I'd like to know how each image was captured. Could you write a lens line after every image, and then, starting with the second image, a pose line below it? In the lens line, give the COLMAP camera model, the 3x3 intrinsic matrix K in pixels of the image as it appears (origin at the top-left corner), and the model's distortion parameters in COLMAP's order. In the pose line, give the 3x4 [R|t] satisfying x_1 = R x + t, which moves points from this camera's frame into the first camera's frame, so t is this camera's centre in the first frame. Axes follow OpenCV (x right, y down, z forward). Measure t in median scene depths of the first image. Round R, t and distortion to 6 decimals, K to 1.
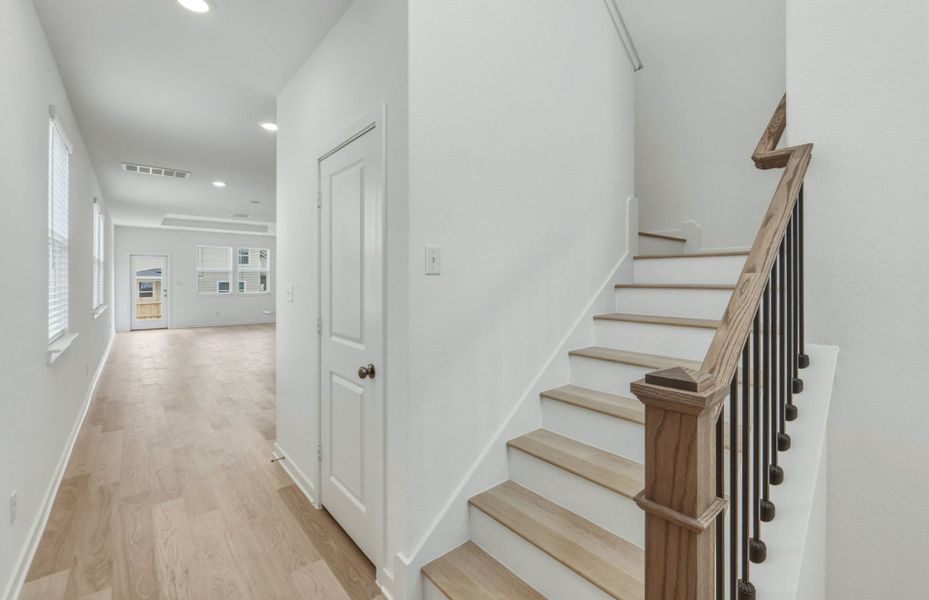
lens RADIAL K [[396.5, 0, 465.2], [0, 396.5, 283.1], [0, 0, 1]] dist [-0.001822, -0.000394]
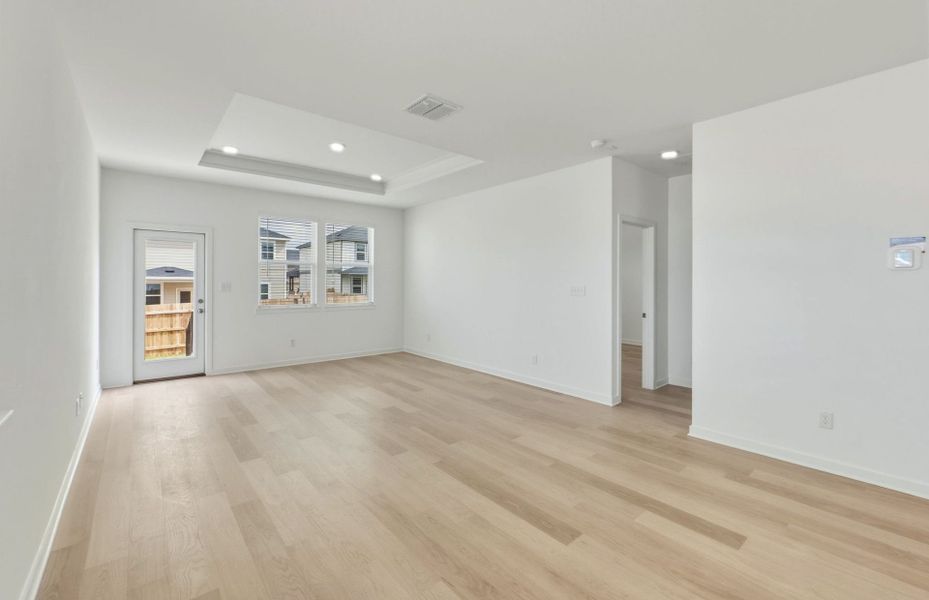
lens RADIAL K [[393.8, 0, 467.9], [0, 393.8, 281.2], [0, 0, 1]] dist [-0.003567, -0.000684]
pose [[0.999991, -0.000826, 0.004179, -0.450256], [0.000857, 0.999972, -0.007435, -0.003363], [-0.004173, 0.007438, 0.999964, 0.532551]]
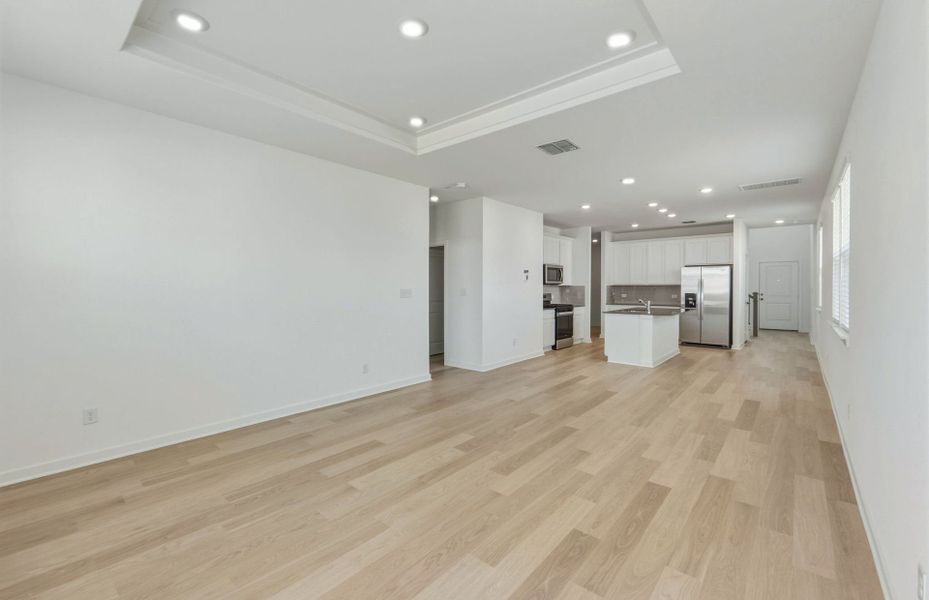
lens RADIAL K [[387.5, 0, 467.9], [0, 387.5, 294.4], [0, 0, 1]] dist [0.000311, -0.000014]
pose [[-0.158859, -0.023952, 0.987011, -0.852551], [0.003470, 0.999686, 0.024818, -0.007048], [-0.987295, 0.007367, -0.158726, 1.003937]]
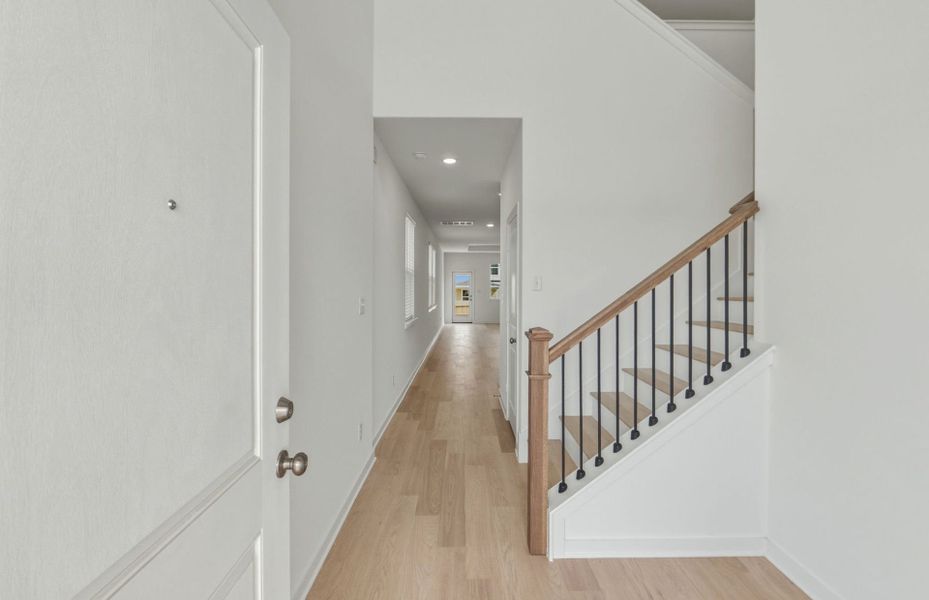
lens RADIAL K [[387.5, 0, 467.9], [0, 387.5, 294.4], [0, 0, 1]] dist [0.000311, -0.000014]
pose [[0.775474, 0.010737, -0.631288, 0.127451], [-0.004299, 0.999922, 0.011726, -0.003804], [0.631365, -0.006379, 0.775460, -0.099724]]
